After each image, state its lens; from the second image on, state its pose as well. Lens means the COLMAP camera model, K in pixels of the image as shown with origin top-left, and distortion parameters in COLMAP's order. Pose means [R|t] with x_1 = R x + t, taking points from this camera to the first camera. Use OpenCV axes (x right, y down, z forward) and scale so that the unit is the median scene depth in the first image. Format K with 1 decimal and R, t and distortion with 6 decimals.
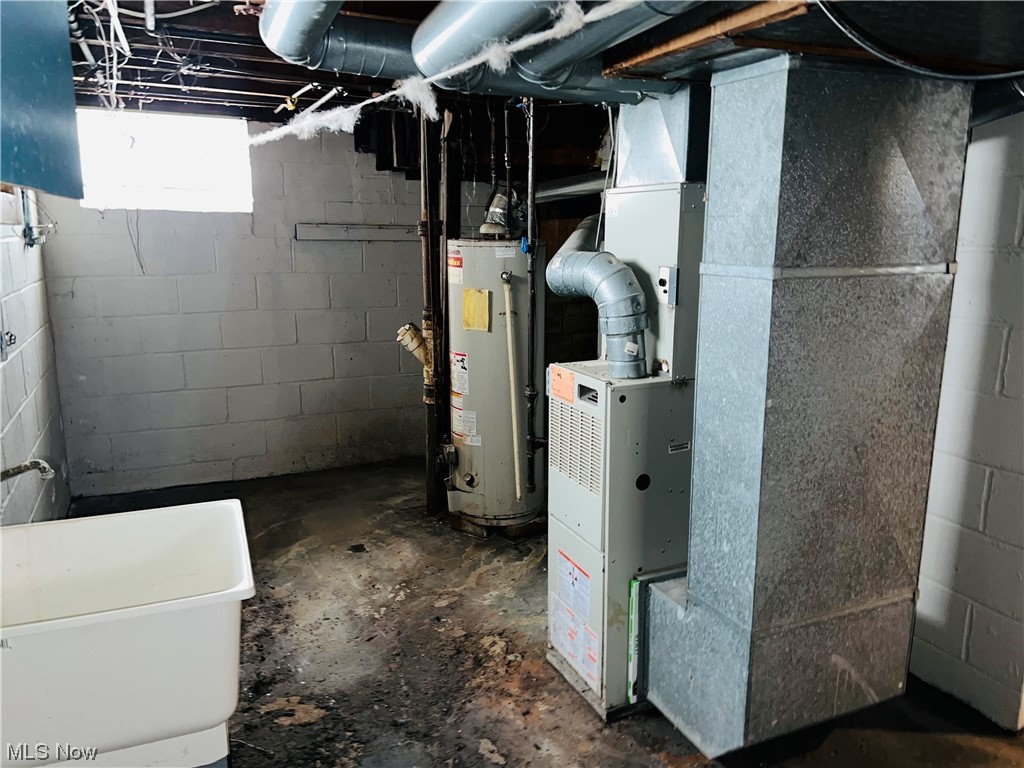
lens RADIAL K [[772.3, 0, 512.6], [0, 772.3, 384.6], [0, 0, 1]] dist [0.013777, -0.000992]
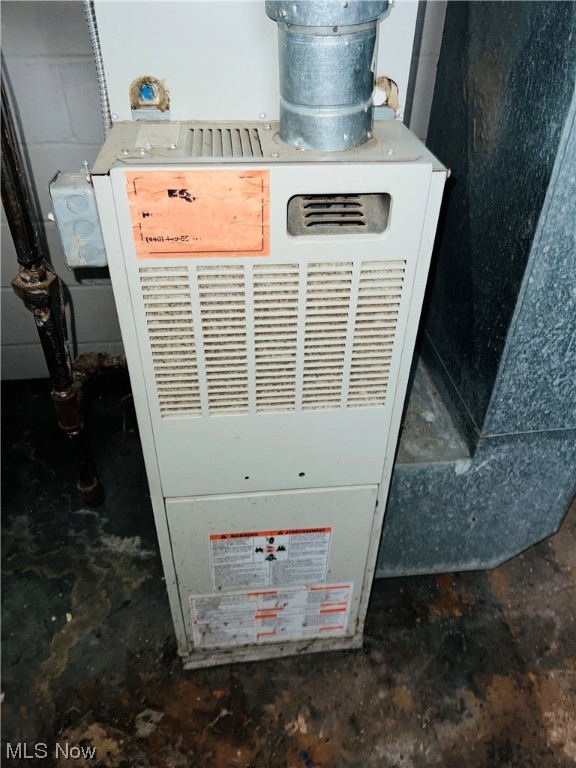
lens RADIAL K [[579.2, 0, 289.2], [0, 579.2, 379.3], [0, 0, 1]] dist [0.013777, -0.000992]
pose [[0.299731, -0.574285, 0.761813, -0.179090], [0.164372, 0.817671, 0.551721, -0.082647], [-0.939757, -0.040147, 0.339477, 0.946081]]
